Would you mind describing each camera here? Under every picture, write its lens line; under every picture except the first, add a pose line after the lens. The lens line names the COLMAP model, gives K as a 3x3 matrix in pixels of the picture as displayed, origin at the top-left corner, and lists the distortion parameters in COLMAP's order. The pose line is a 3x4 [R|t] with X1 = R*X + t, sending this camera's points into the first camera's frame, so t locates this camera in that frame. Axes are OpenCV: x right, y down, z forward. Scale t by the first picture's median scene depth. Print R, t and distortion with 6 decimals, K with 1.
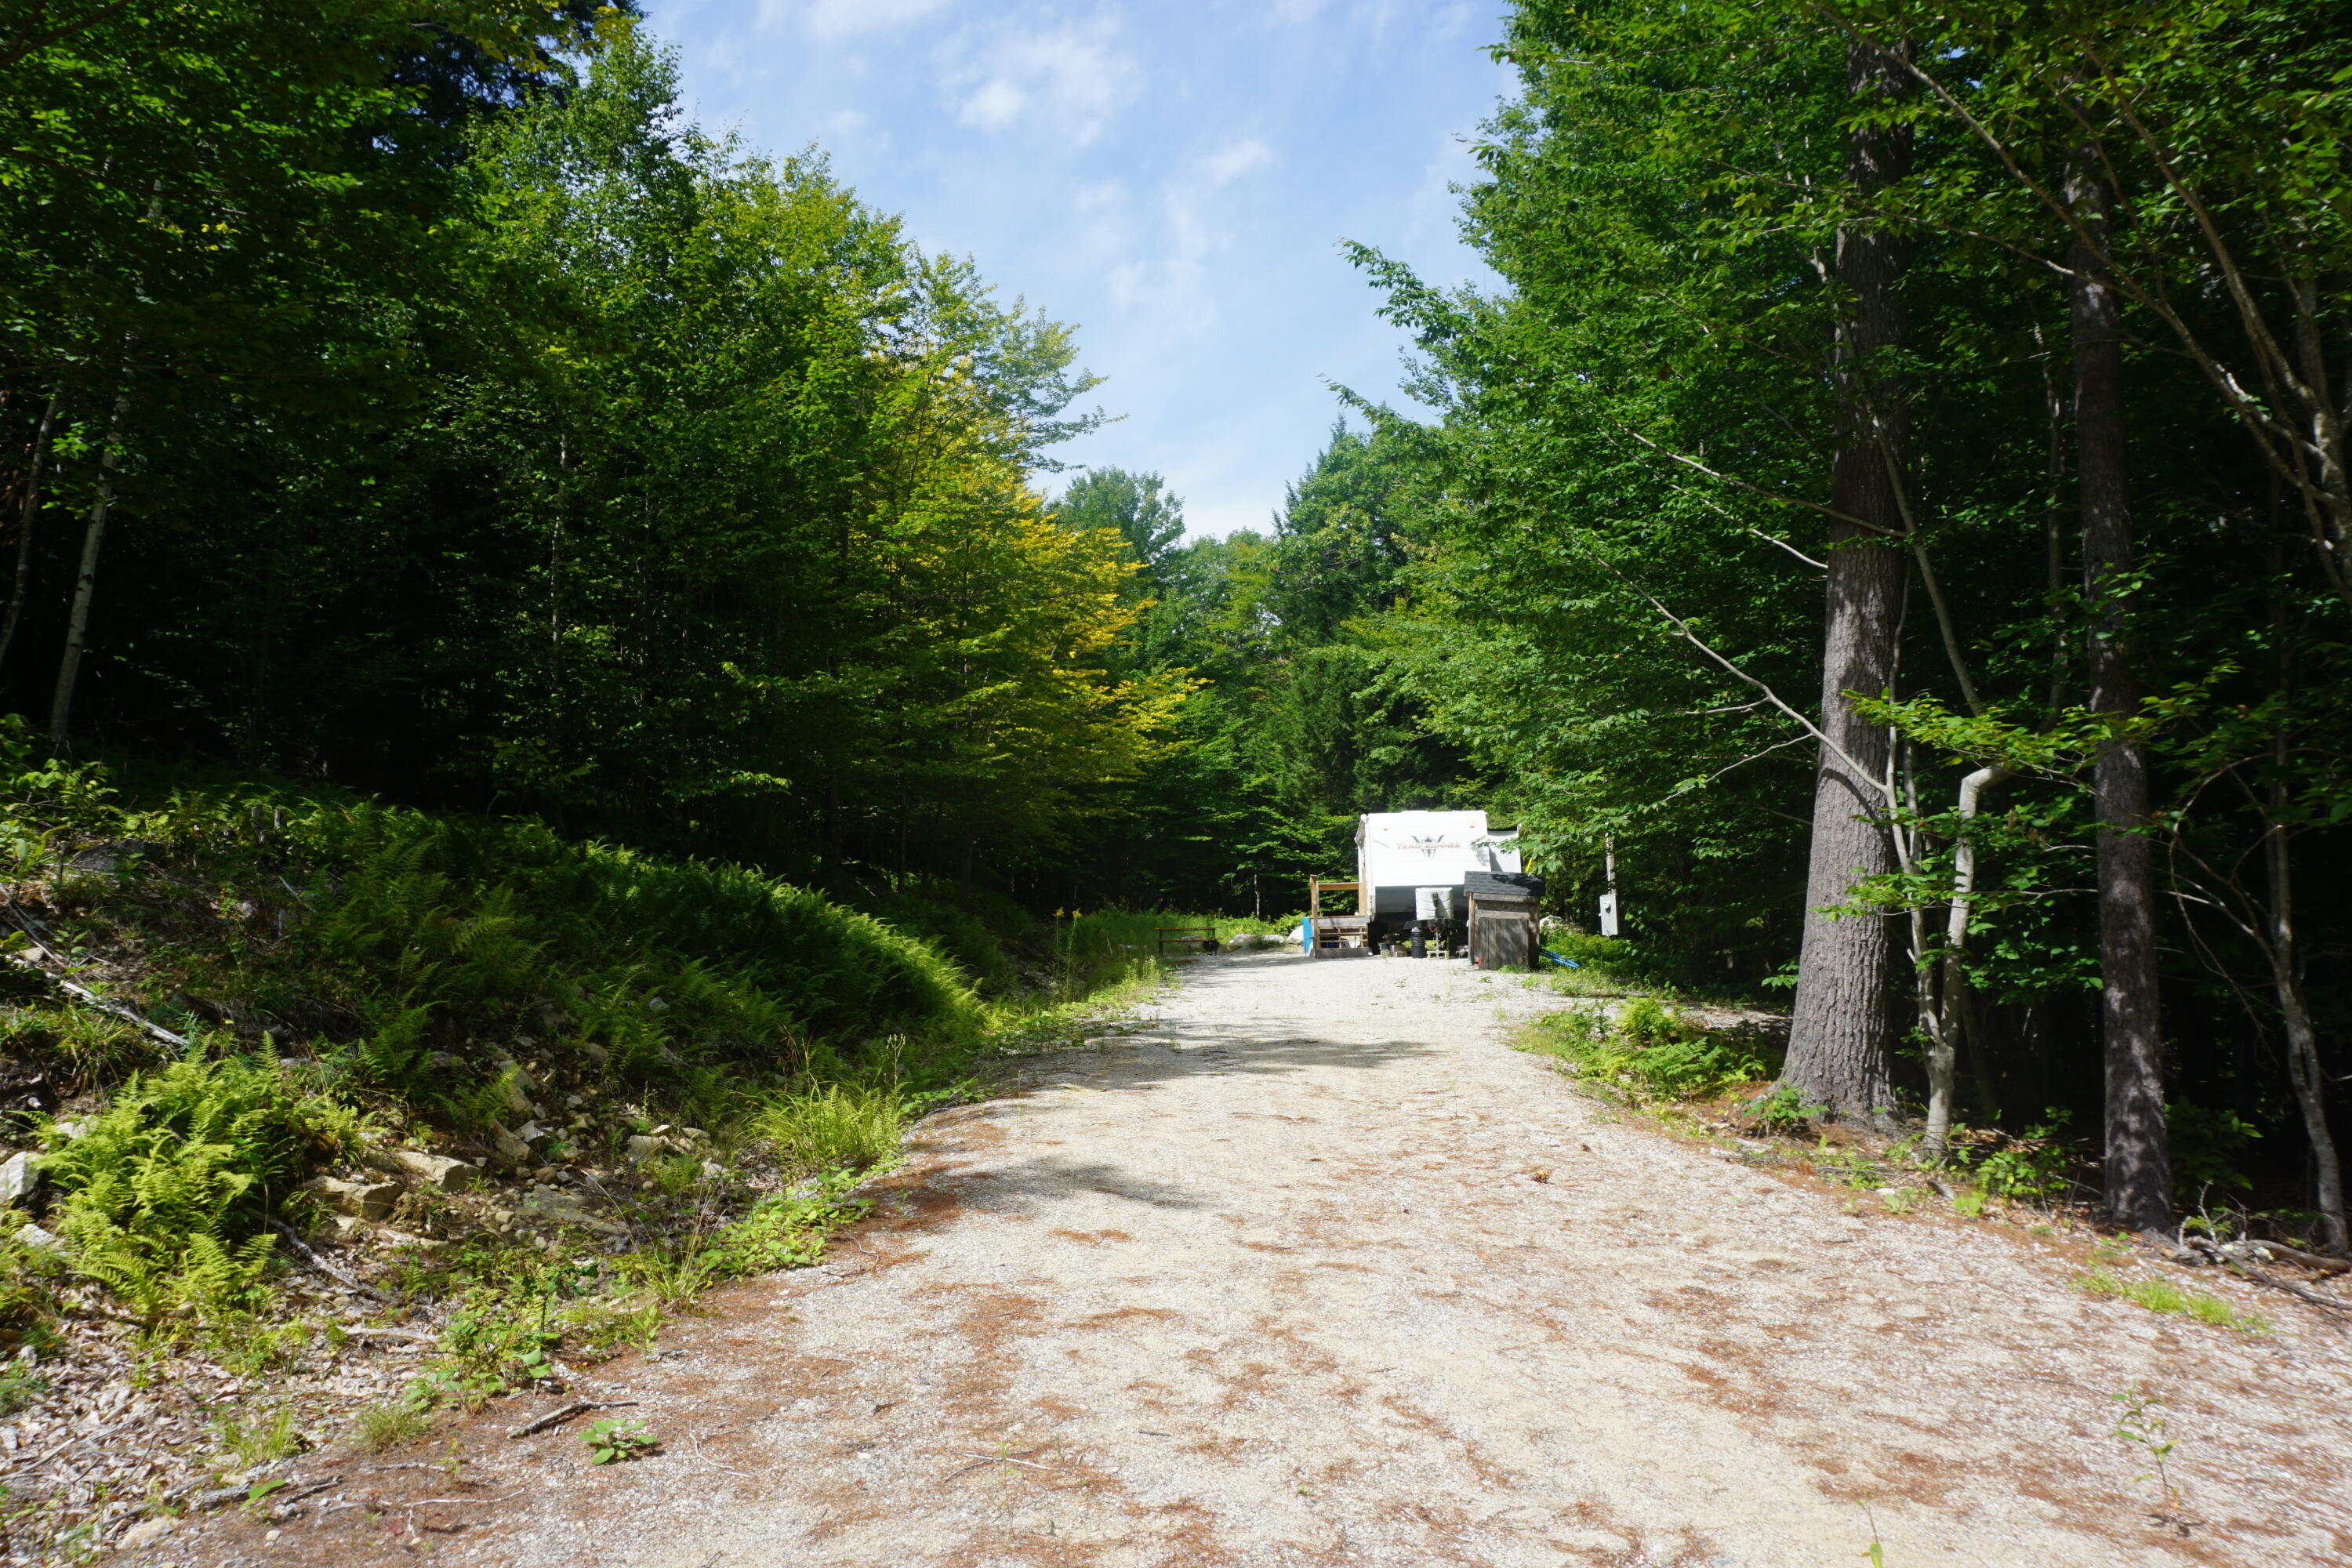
lens RADIAL K [[1572.6, 0, 1174.7], [0, 1572.6, 779.1], [0, 0, 1]] dist [-0.058366, 0.035734]
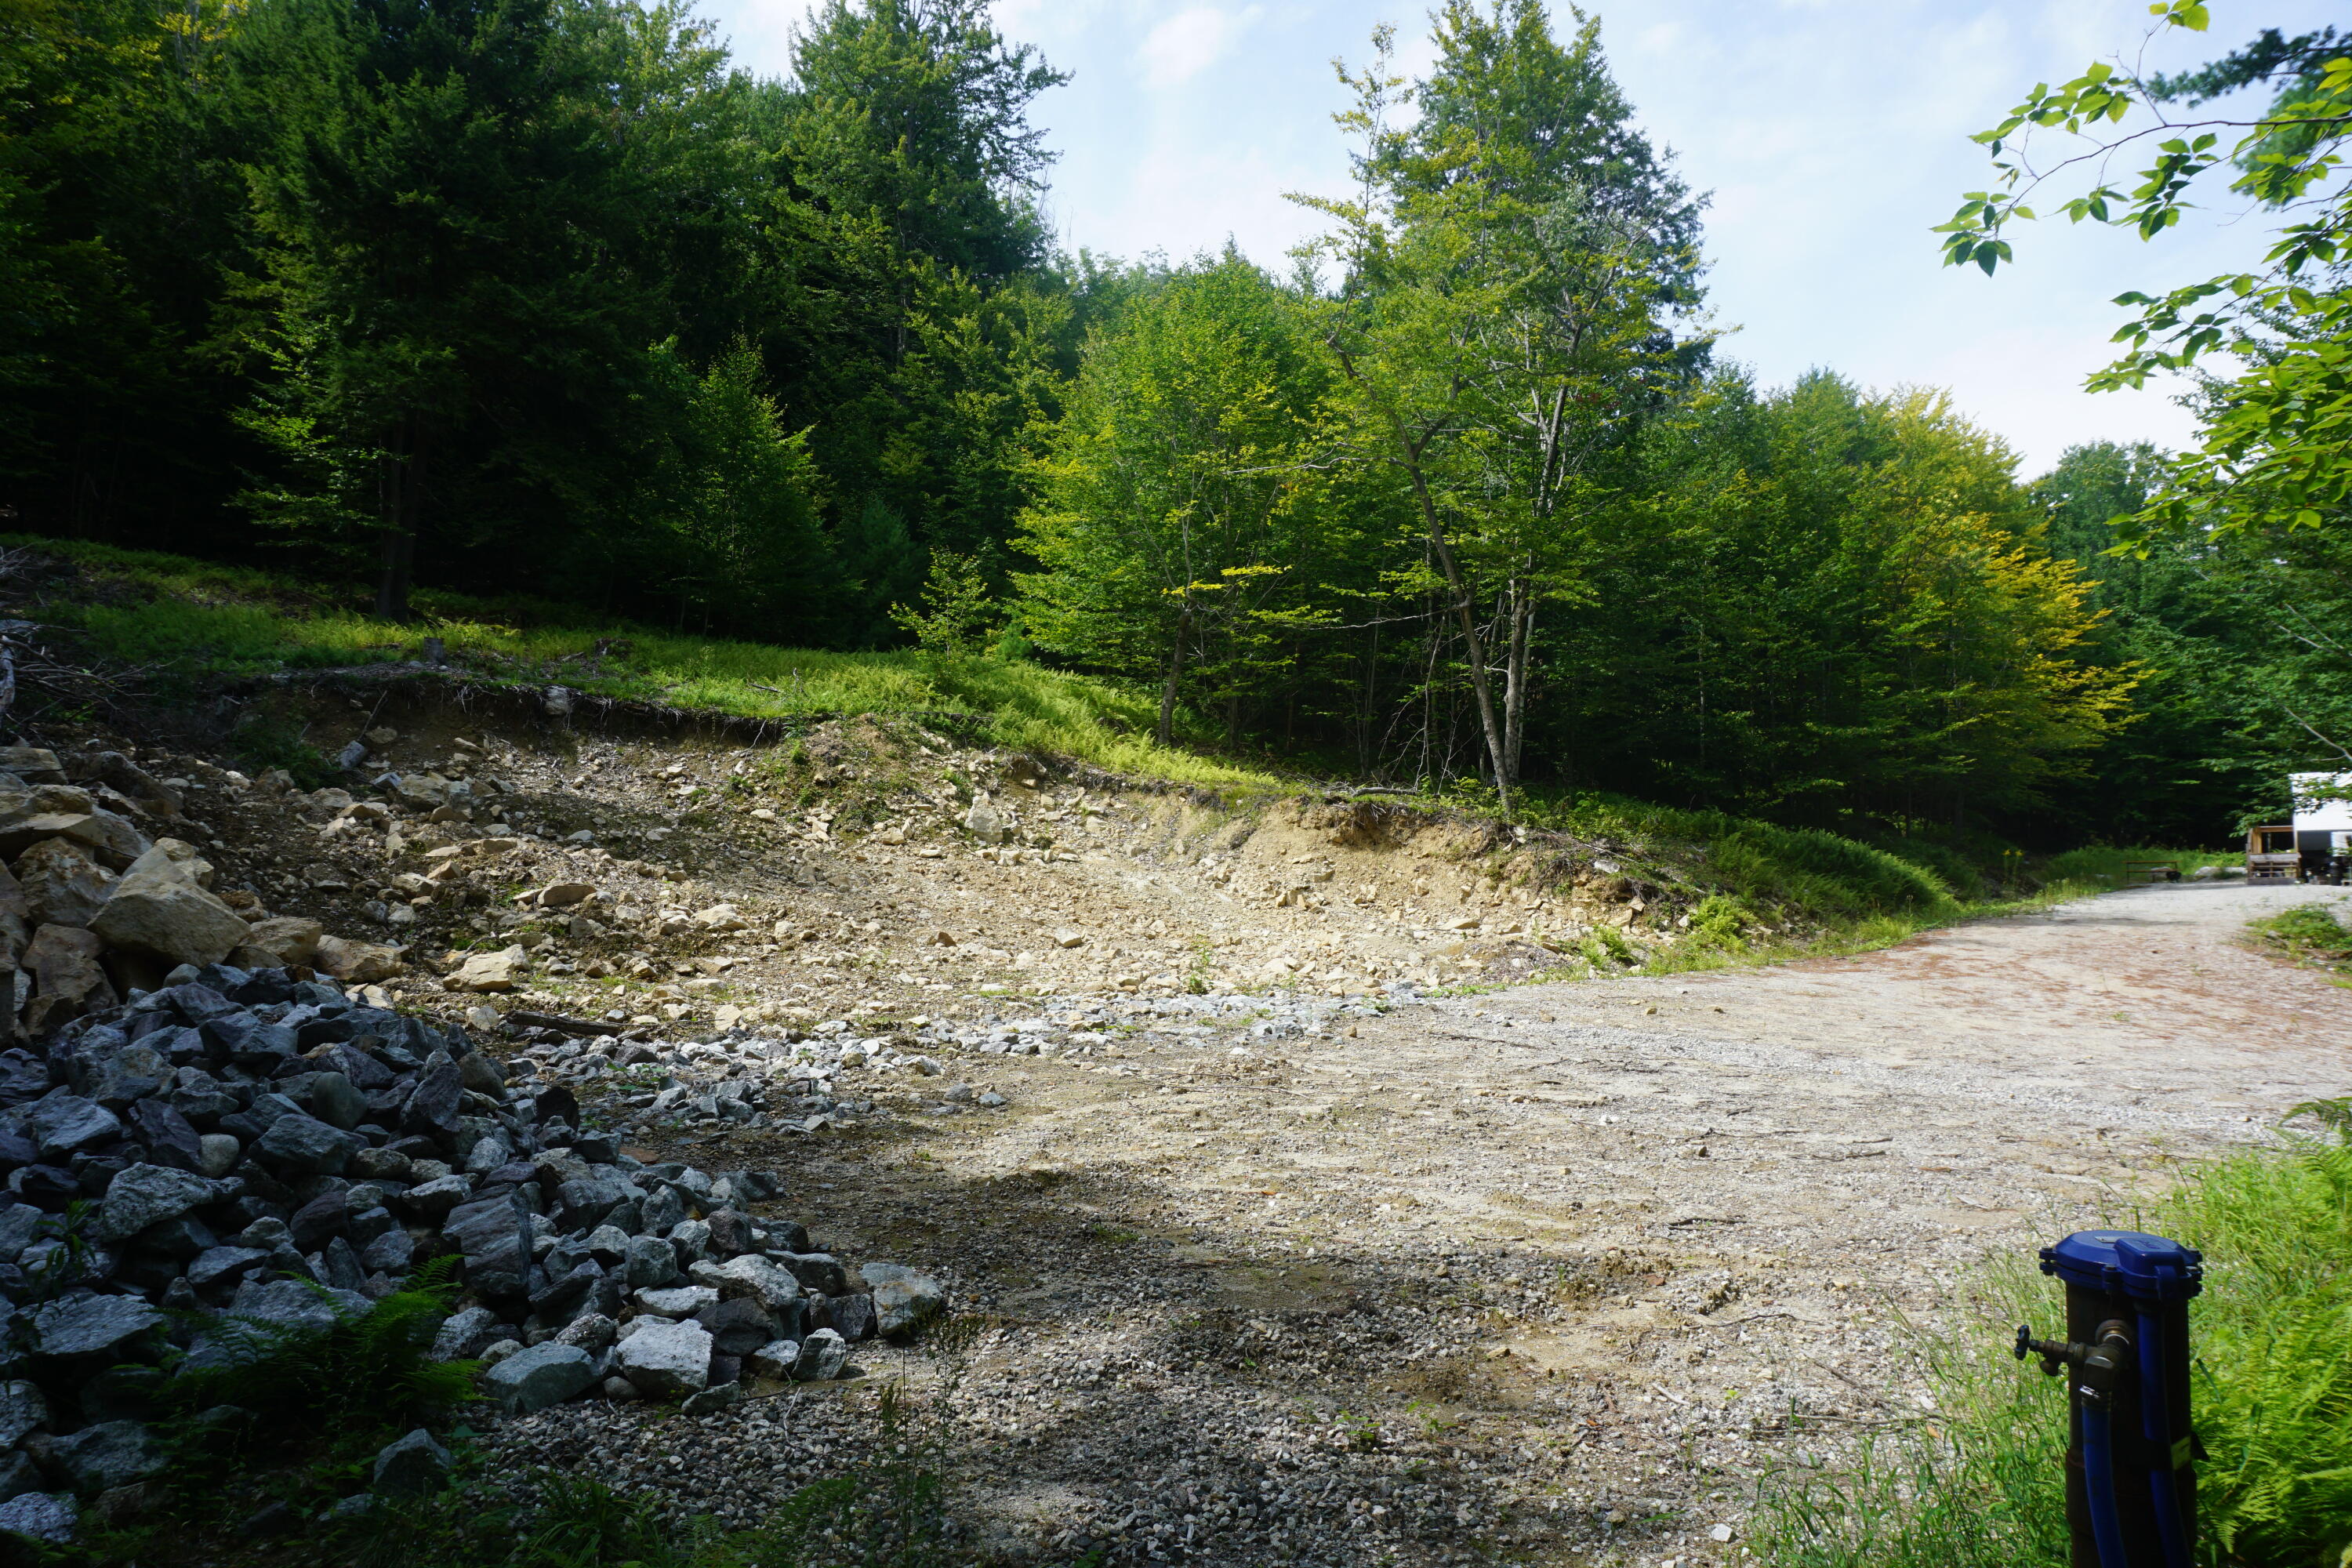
lens RADIAL K [[1590.2, 0, 1197.1], [0, 1590.2, 786.6], [0, 0, 1]] dist [-0.064599, 0.035864]
pose [[0.826031, -0.021631, -0.563209, 0.103224], [0.049234, 0.998213, 0.033873, -0.056851], [0.561470, -0.055709, 0.825620, -0.583623]]
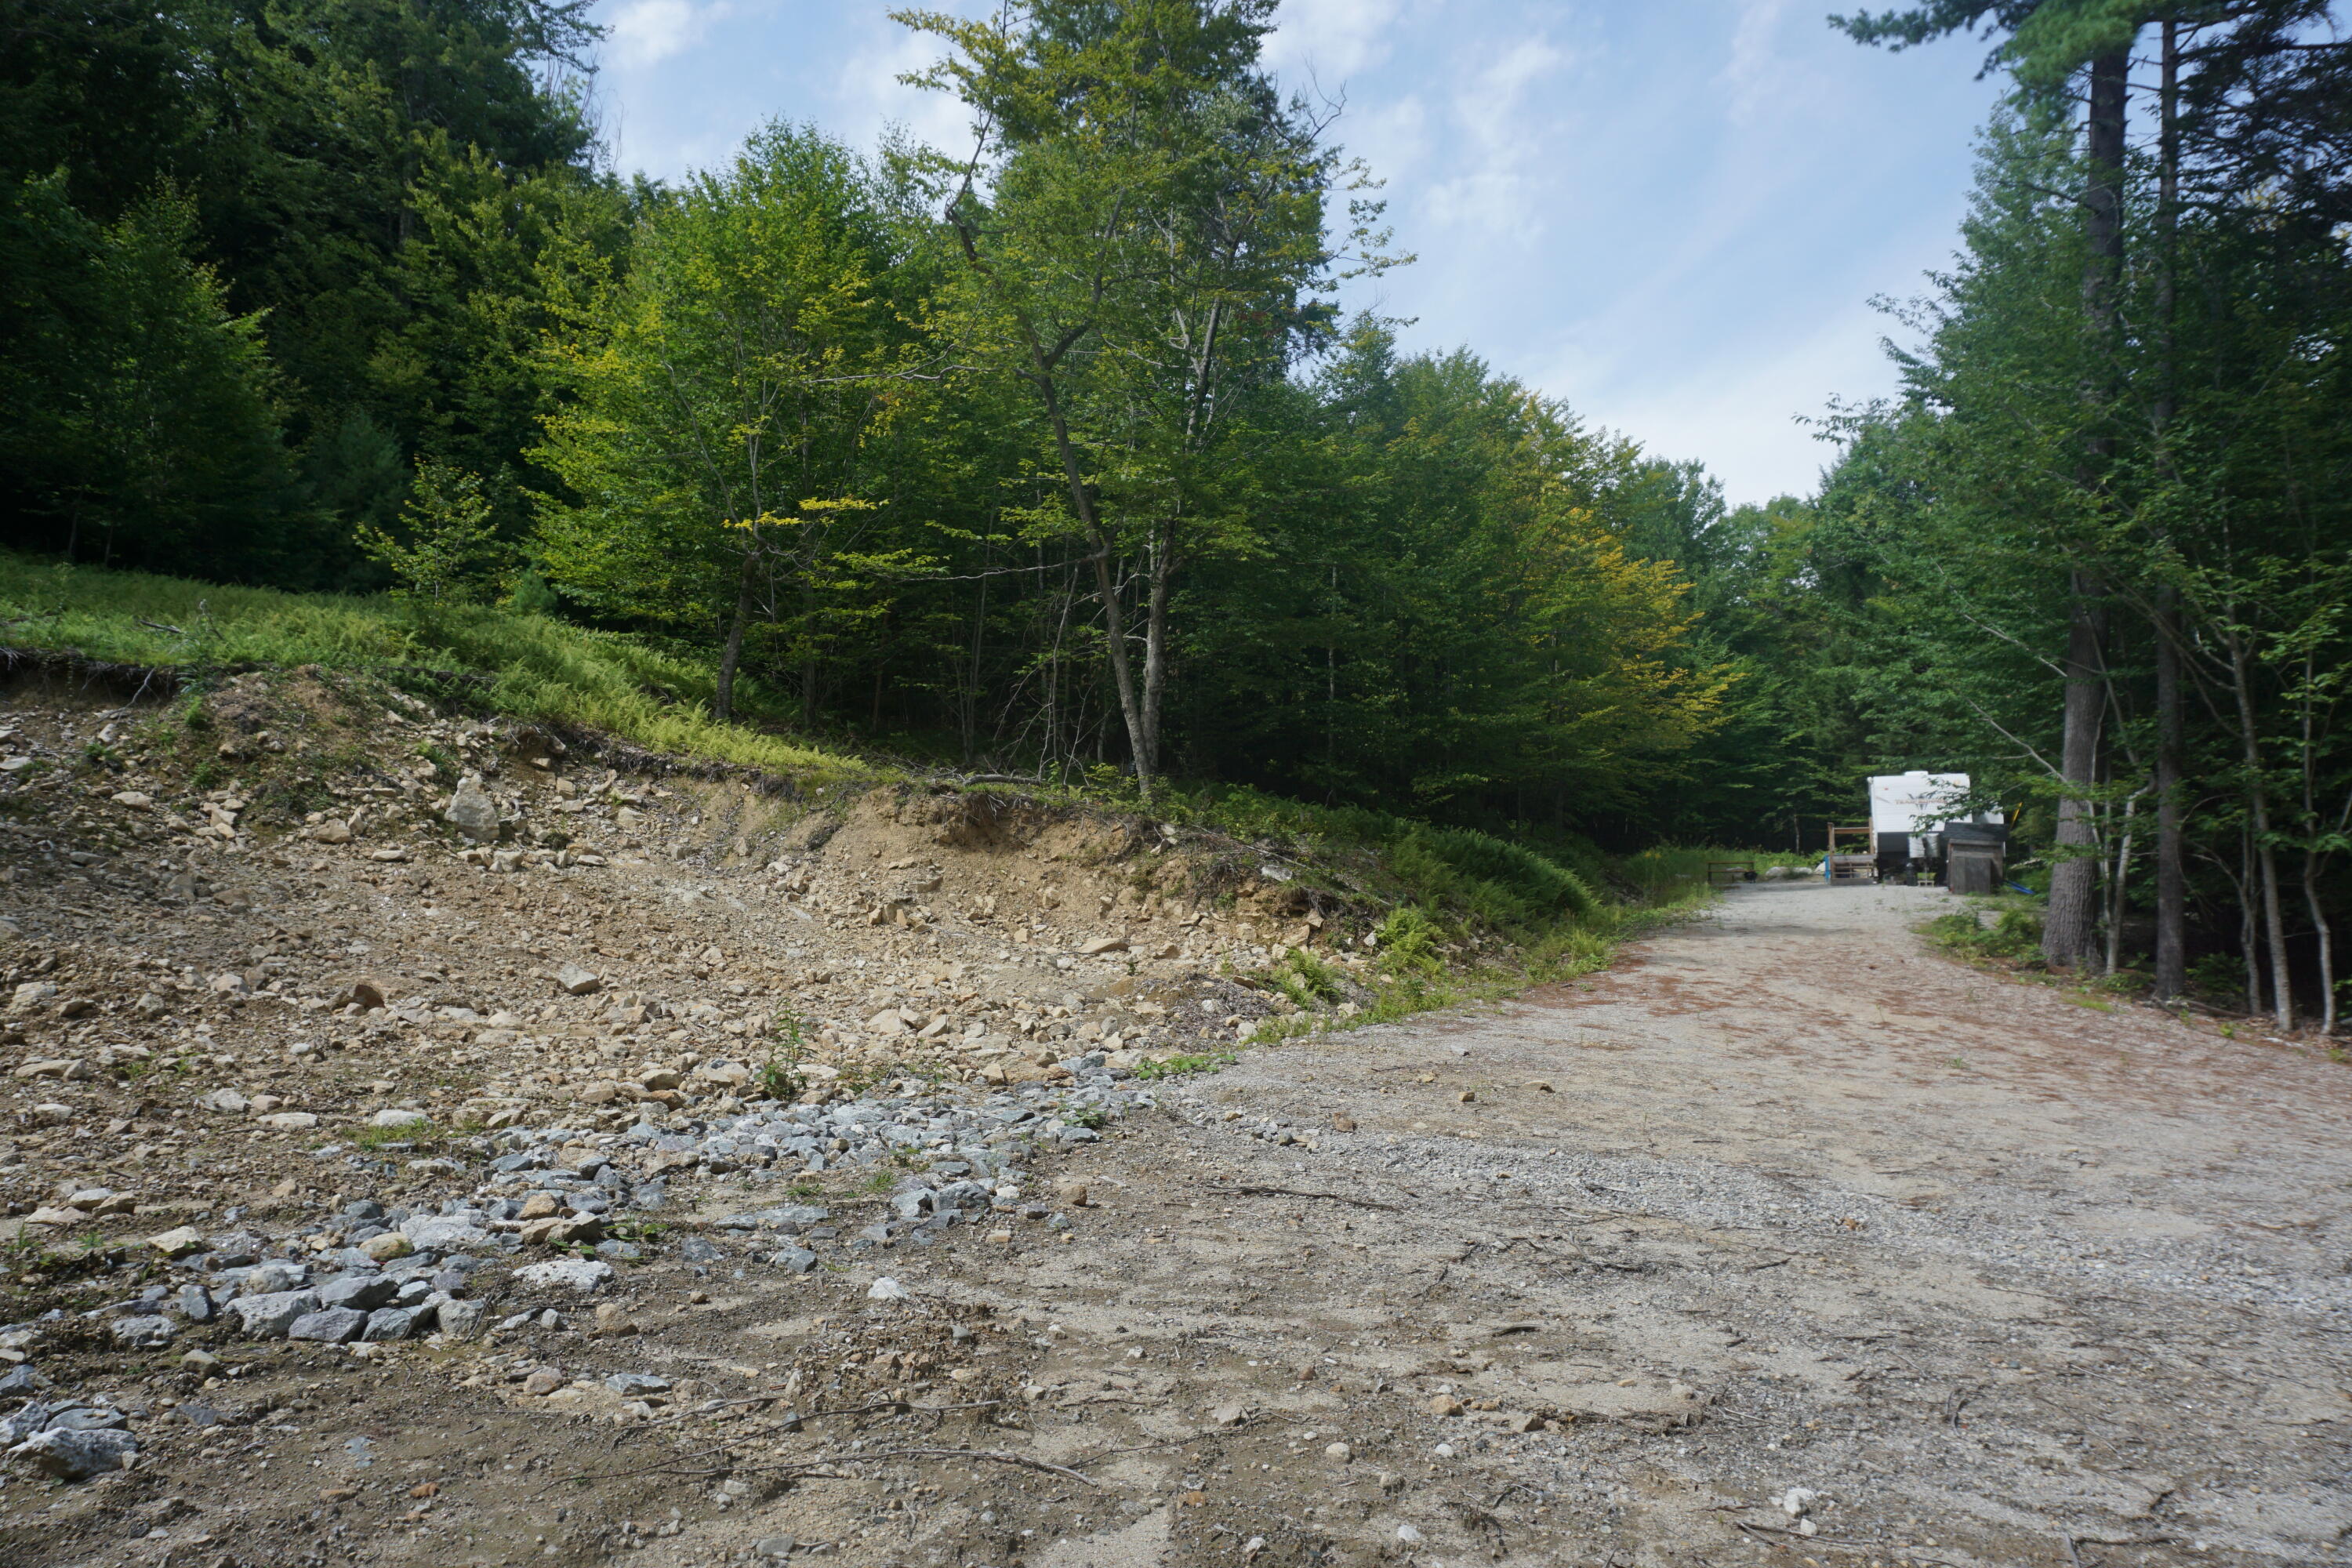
lens RADIAL K [[1572.6, 0, 1174.7], [0, 1572.6, 779.1], [0, 0, 1]] dist [-0.058366, 0.035734]
pose [[0.944048, -0.010876, -0.329629, -0.000030], [0.025862, 0.998820, 0.041111, -0.046608], [0.328793, -0.047336, 0.943215, -0.441167]]
